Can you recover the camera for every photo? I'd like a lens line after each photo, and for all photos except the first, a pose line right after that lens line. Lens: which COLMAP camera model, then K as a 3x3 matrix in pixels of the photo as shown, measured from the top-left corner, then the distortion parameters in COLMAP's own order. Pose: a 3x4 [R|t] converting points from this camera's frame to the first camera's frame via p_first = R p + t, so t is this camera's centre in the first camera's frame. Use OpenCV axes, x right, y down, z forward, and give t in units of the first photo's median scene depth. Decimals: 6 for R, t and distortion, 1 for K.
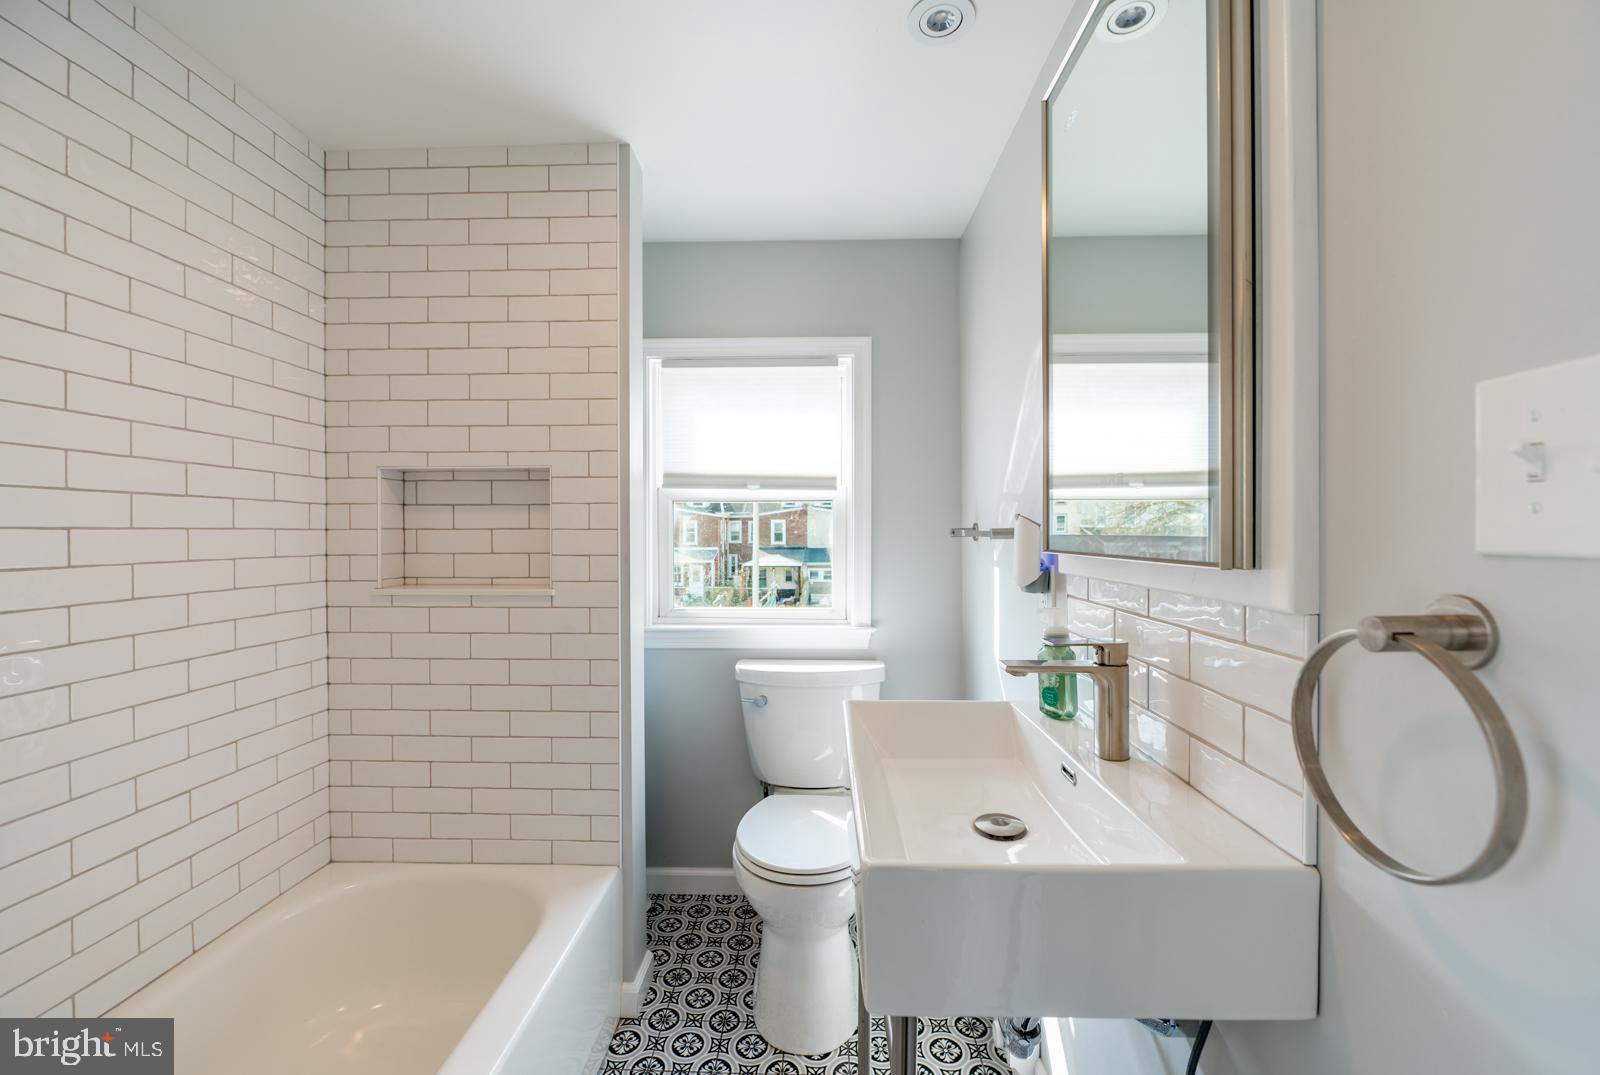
lens RADIAL K [[635.6, 0, 798.1], [0, 635.6, 534.1], [0, 0, 1]] dist [-0.006993, -0.000673]
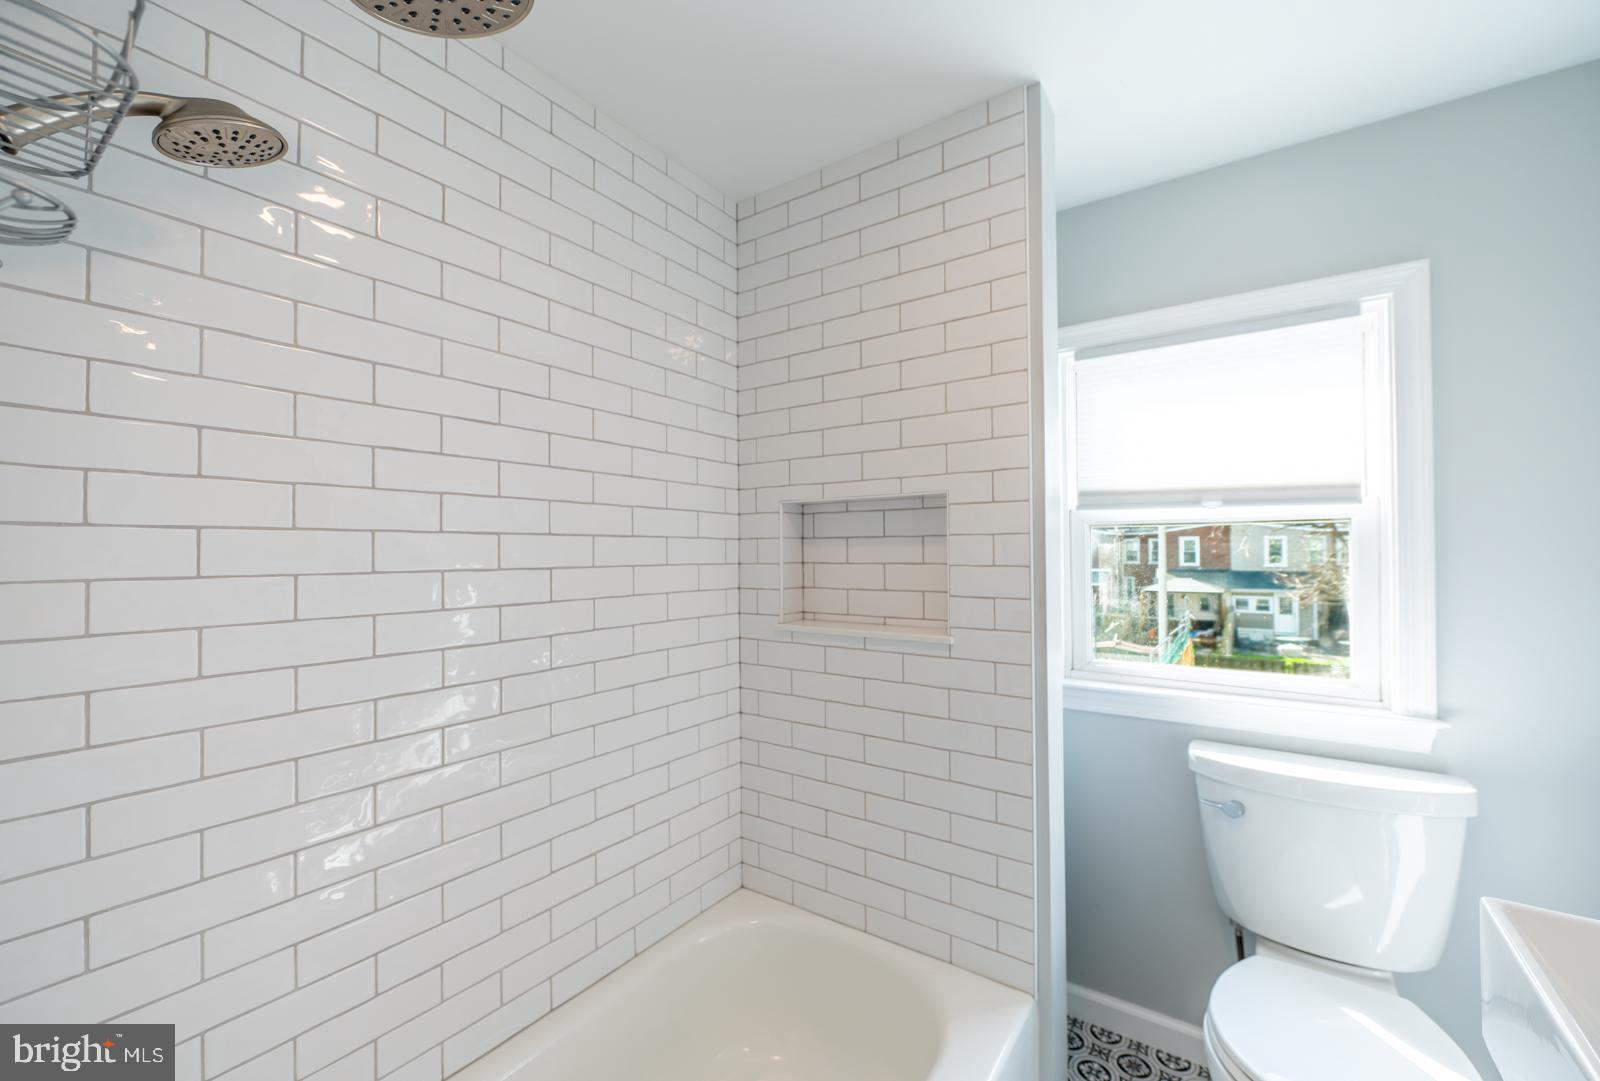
lens RADIAL K [[635.6, 0, 798.1], [0, 635.6, 537.1], [0, 0, 1]] dist [-0.006993, -0.000673]
pose [[0.837168, -0.014433, -0.546755, -0.090744], [0.000867, 0.999686, -0.025062, -0.023878], [0.546945, 0.020507, 0.836917, 0.174074]]
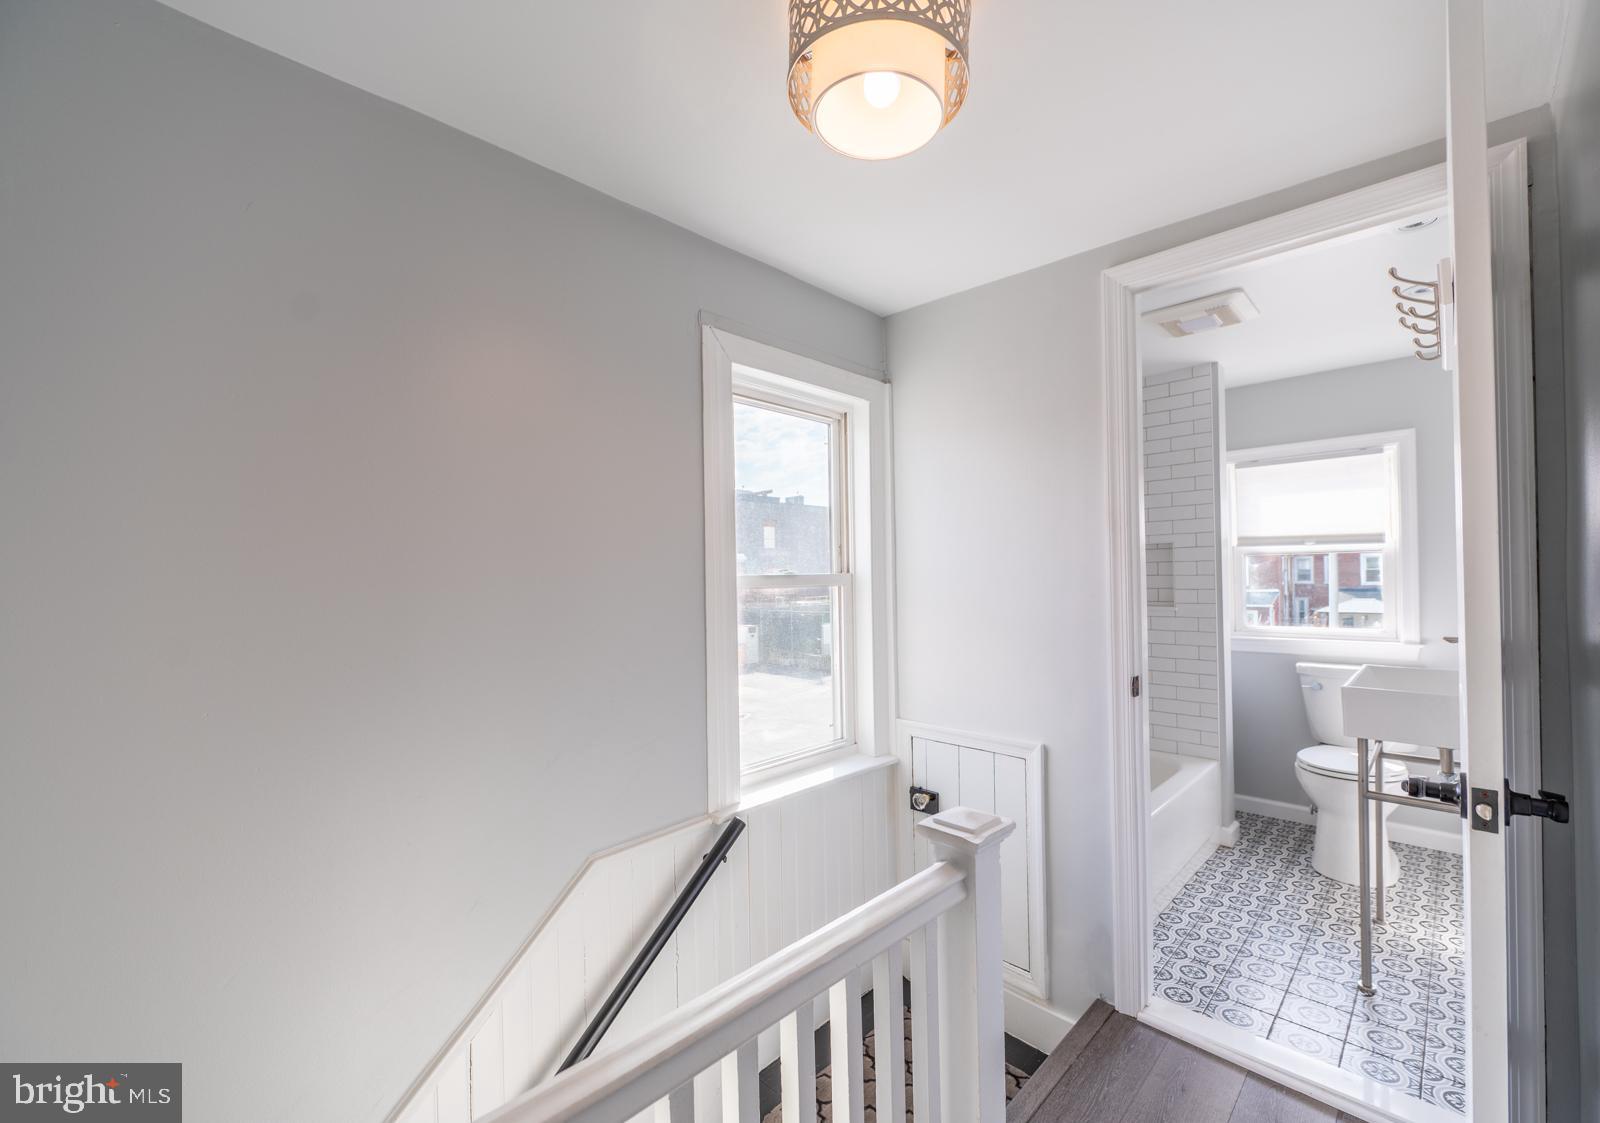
lens RADIAL K [[667.9, 0, 802.0], [0, 667.9, 572.0], [0, 0, 1]] dist [-0.016941, -0.000075]
pose [[0.732137, -0.017521, -0.680932, 0.140778], [0.013944, 0.999845, -0.010734, -0.011941], [0.681015, -0.001636, 0.732268, -1.172753]]
